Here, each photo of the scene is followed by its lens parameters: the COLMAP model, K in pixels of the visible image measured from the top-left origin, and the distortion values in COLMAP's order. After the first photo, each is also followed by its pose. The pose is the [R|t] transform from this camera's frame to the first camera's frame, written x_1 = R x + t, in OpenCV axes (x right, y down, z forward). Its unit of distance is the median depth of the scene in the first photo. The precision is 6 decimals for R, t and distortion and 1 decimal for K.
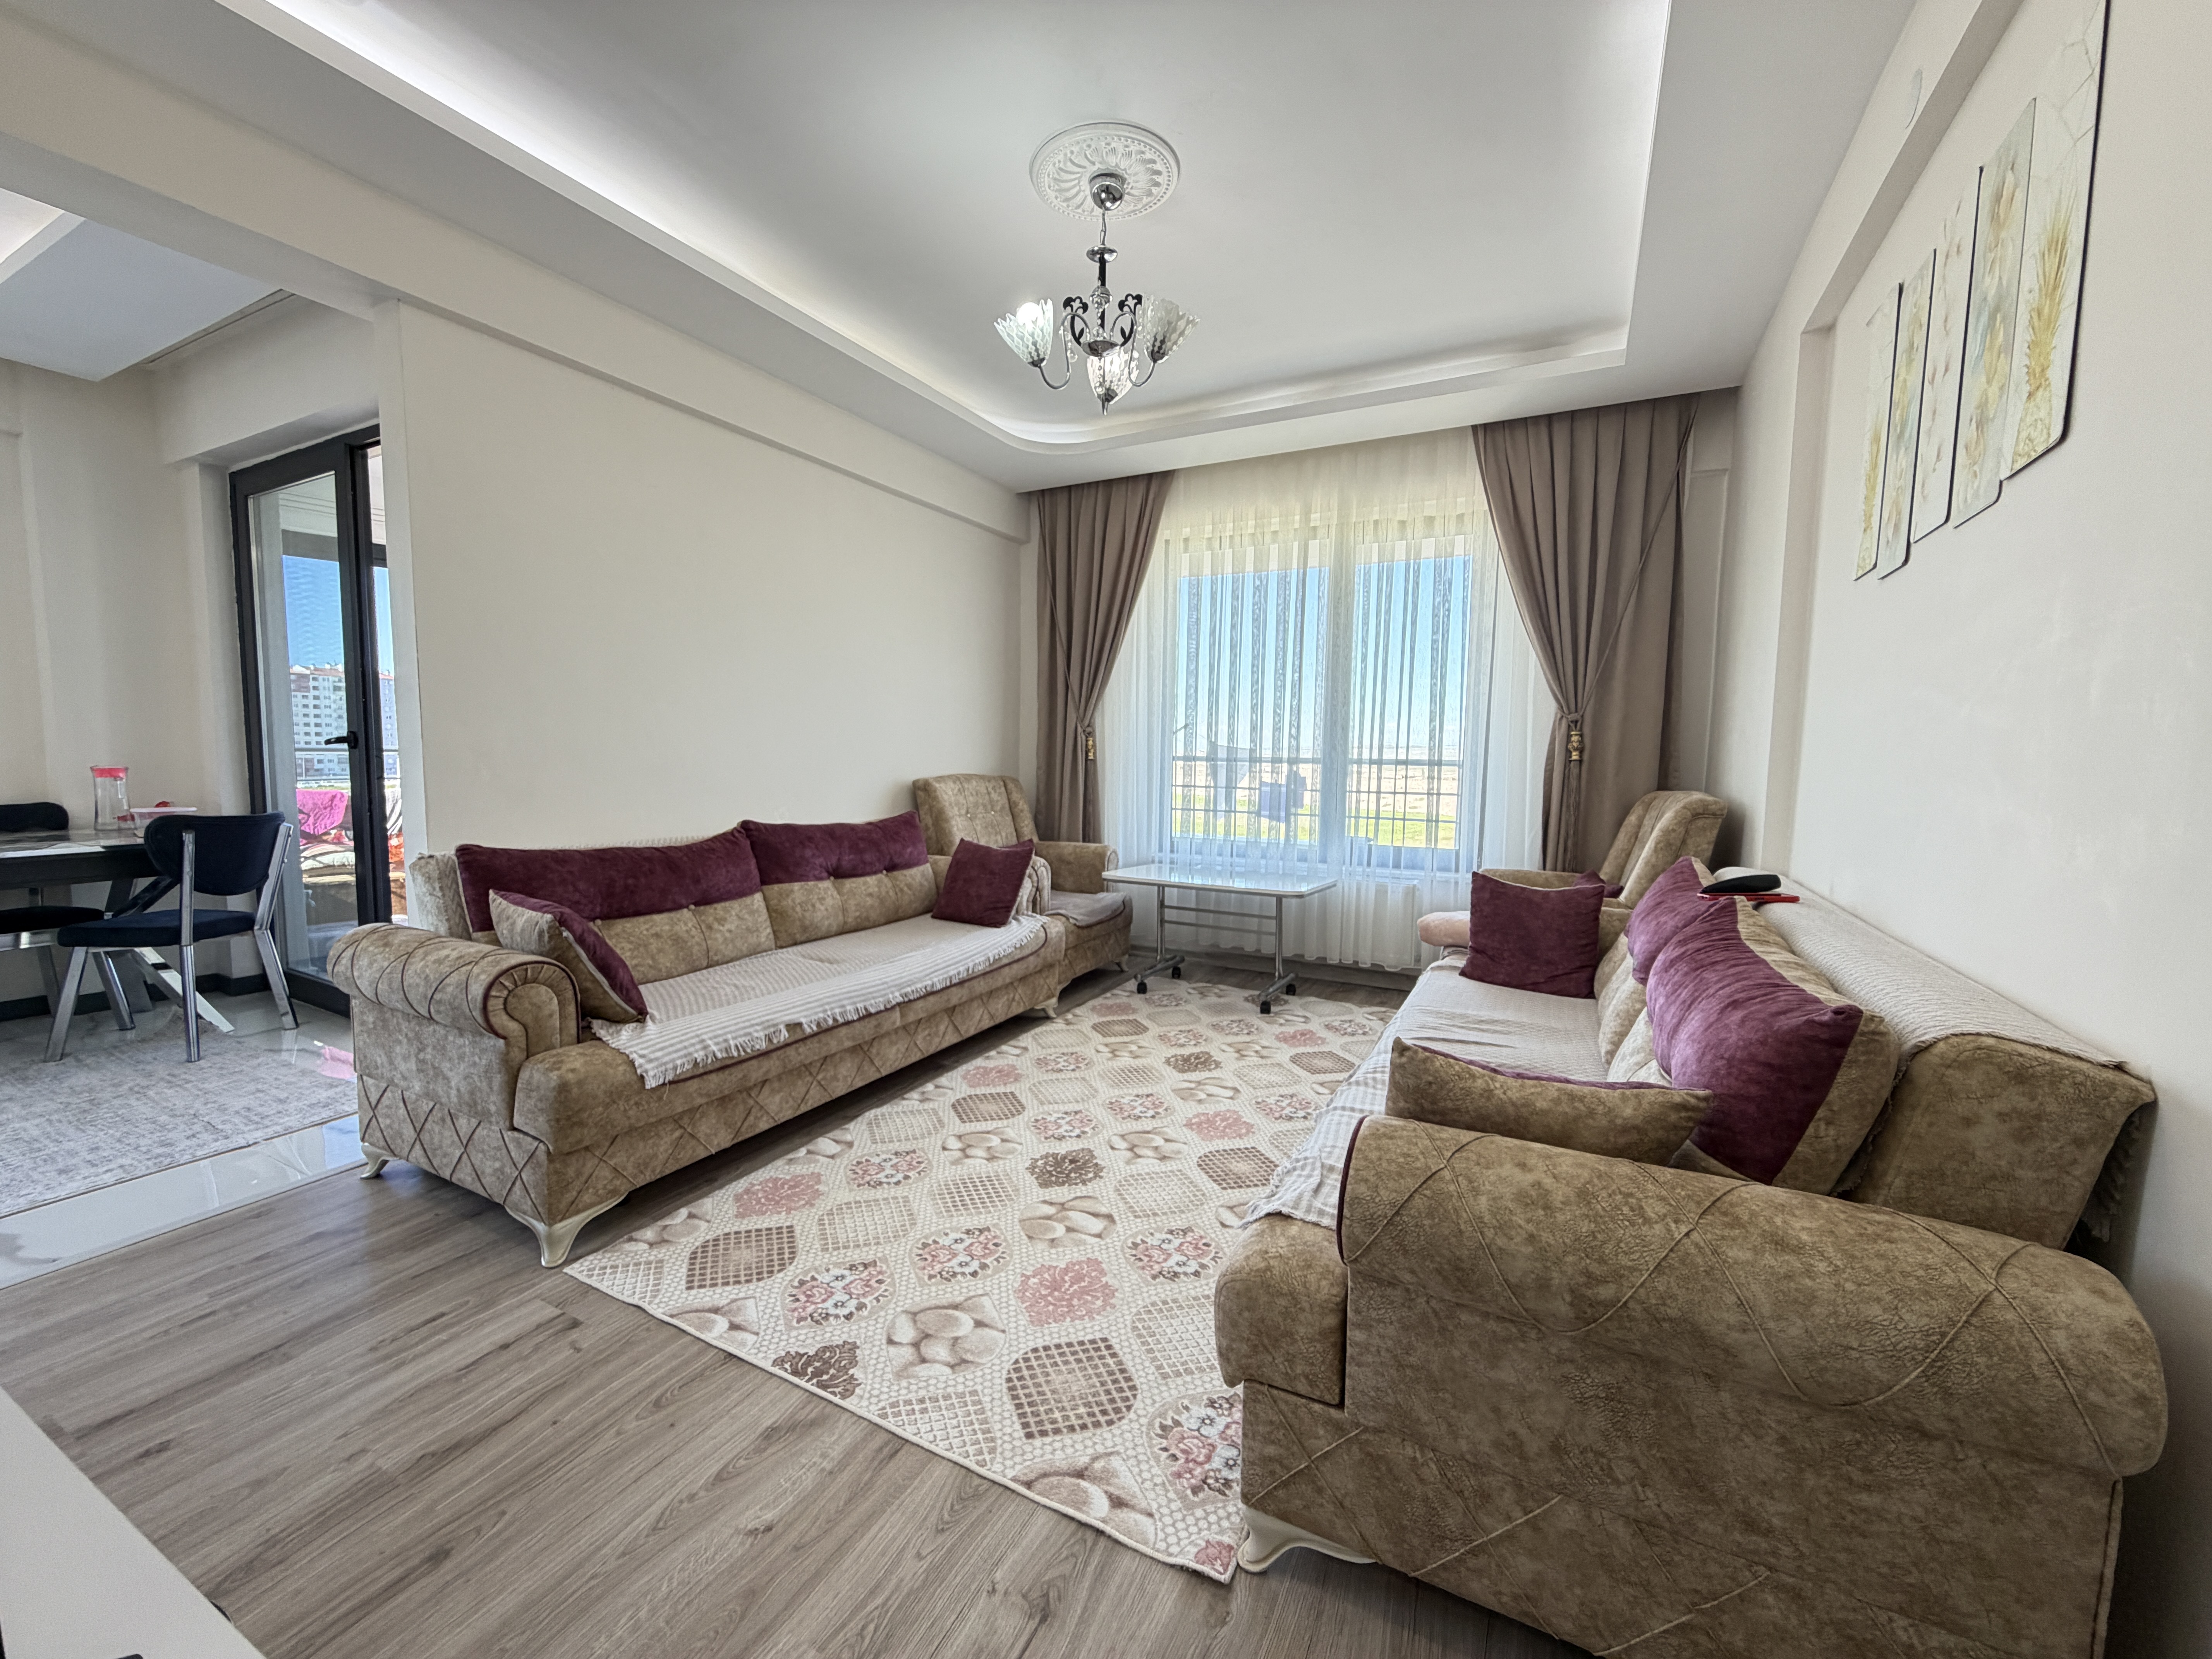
lens RADIAL K [[882.6, 0, 1102.2], [0, 882.6, 828.0], [0, 0, 1]] dist [0.000563, 0.000200]
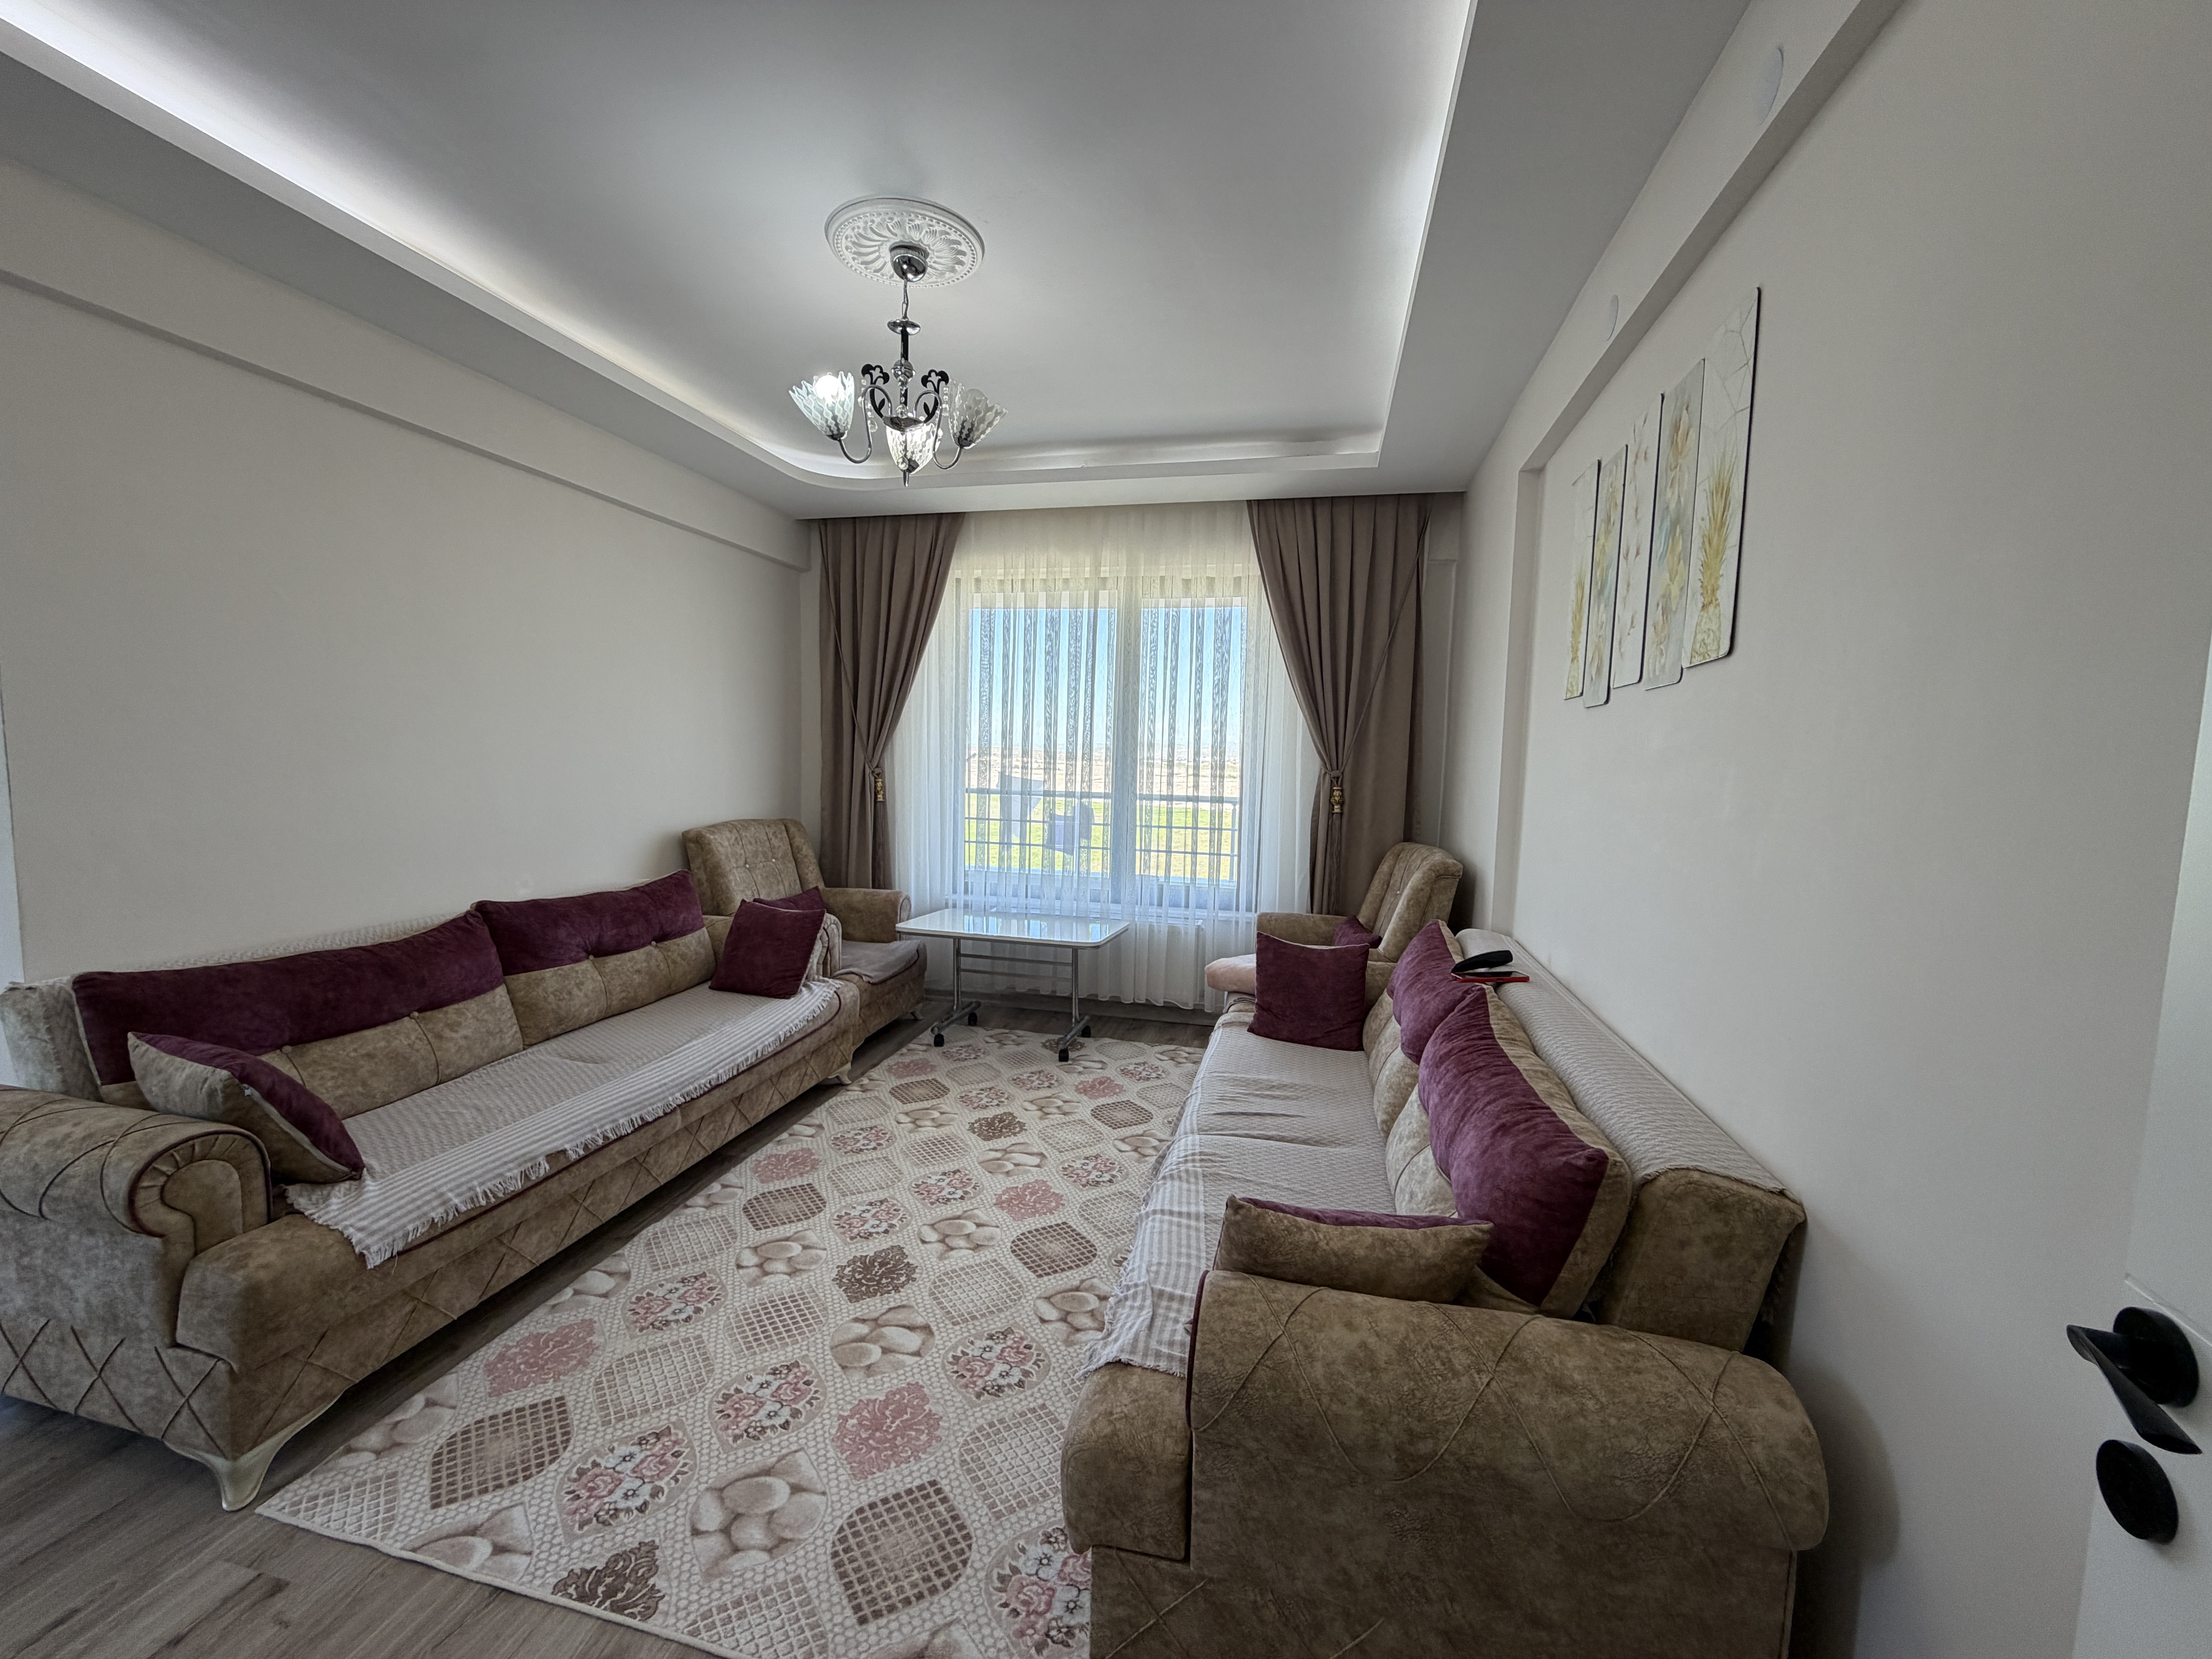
lens RADIAL K [[880.2, 0, 1101.3], [0, 880.2, 828.4], [0, 0, 1]] dist [0.001500, -0.000124]
pose [[0.968543, -0.011284, 0.248589, -0.043136], [0.009923, 0.999928, 0.006730, -0.123707], [-0.248647, -0.004052, 0.968586, 0.013059]]
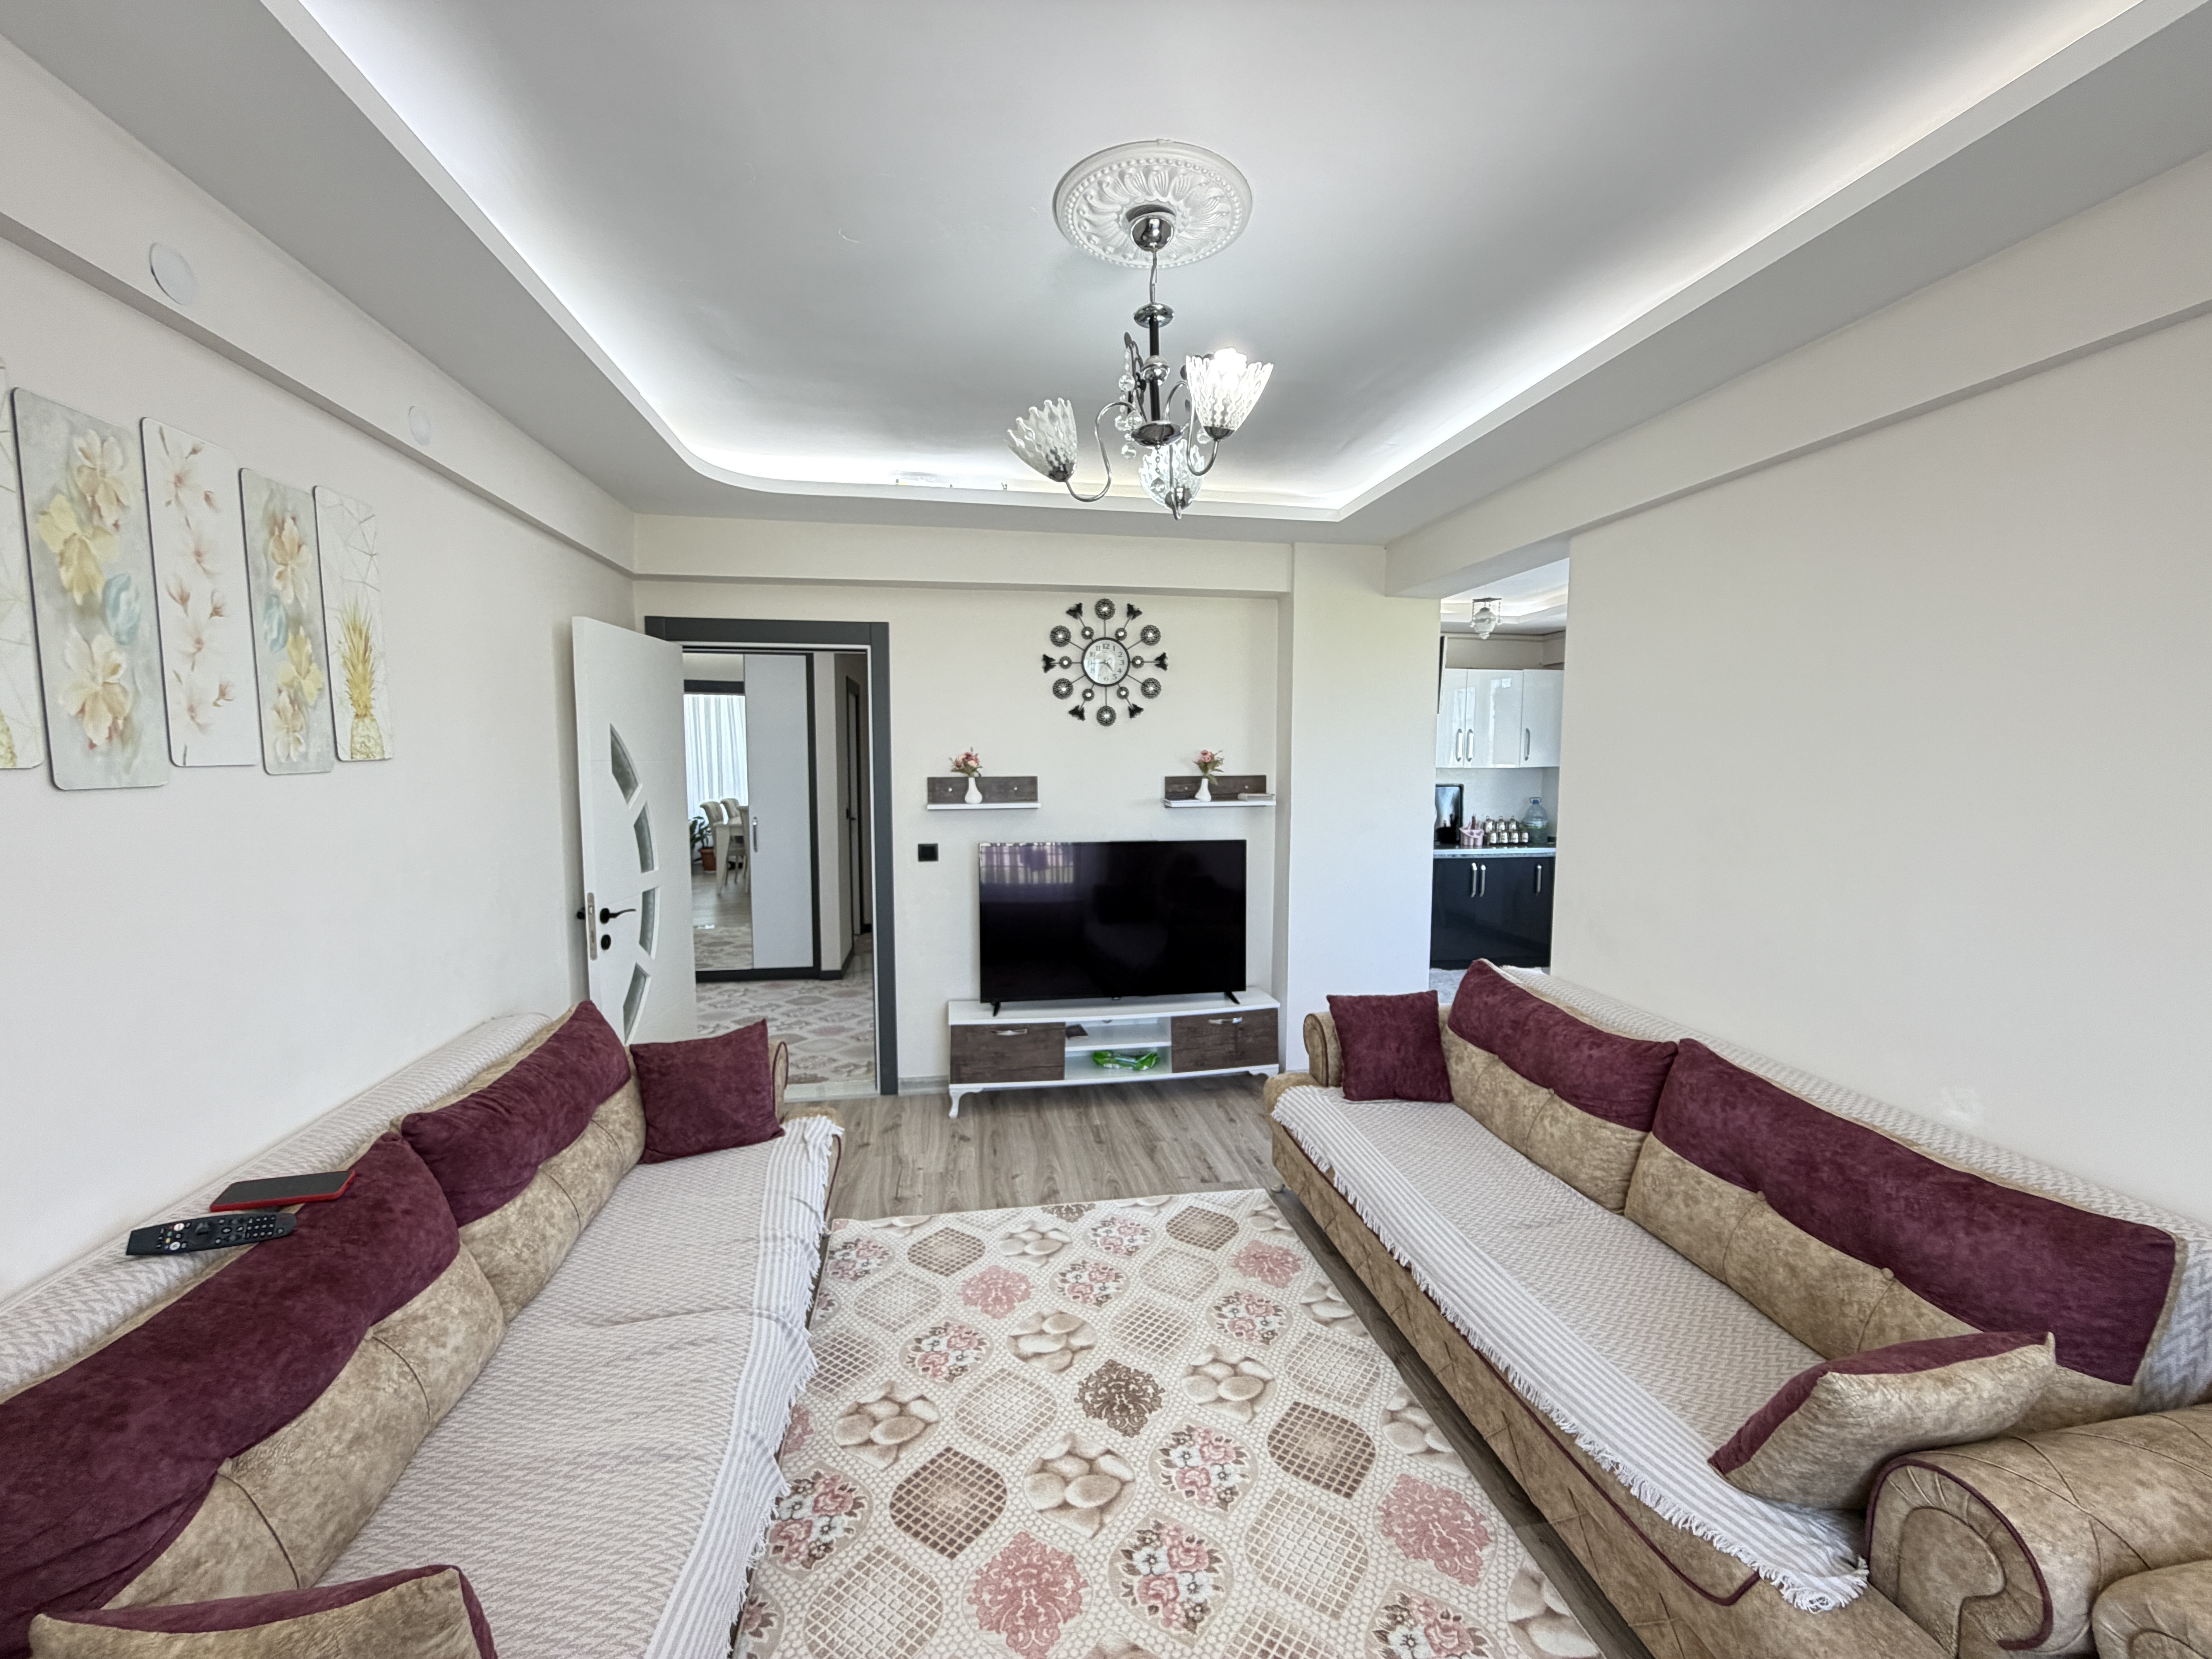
lens RADIAL K [[882.6, 0, 1102.2], [0, 882.6, 828.0], [0, 0, 1]] dist [0.000563, 0.000200]
pose [[-0.792945, 0.034067, -0.608340, 0.598887], [-0.066337, 0.987673, 0.141778, -0.374984], [0.605671, 0.152777, -0.780911, 1.910953]]
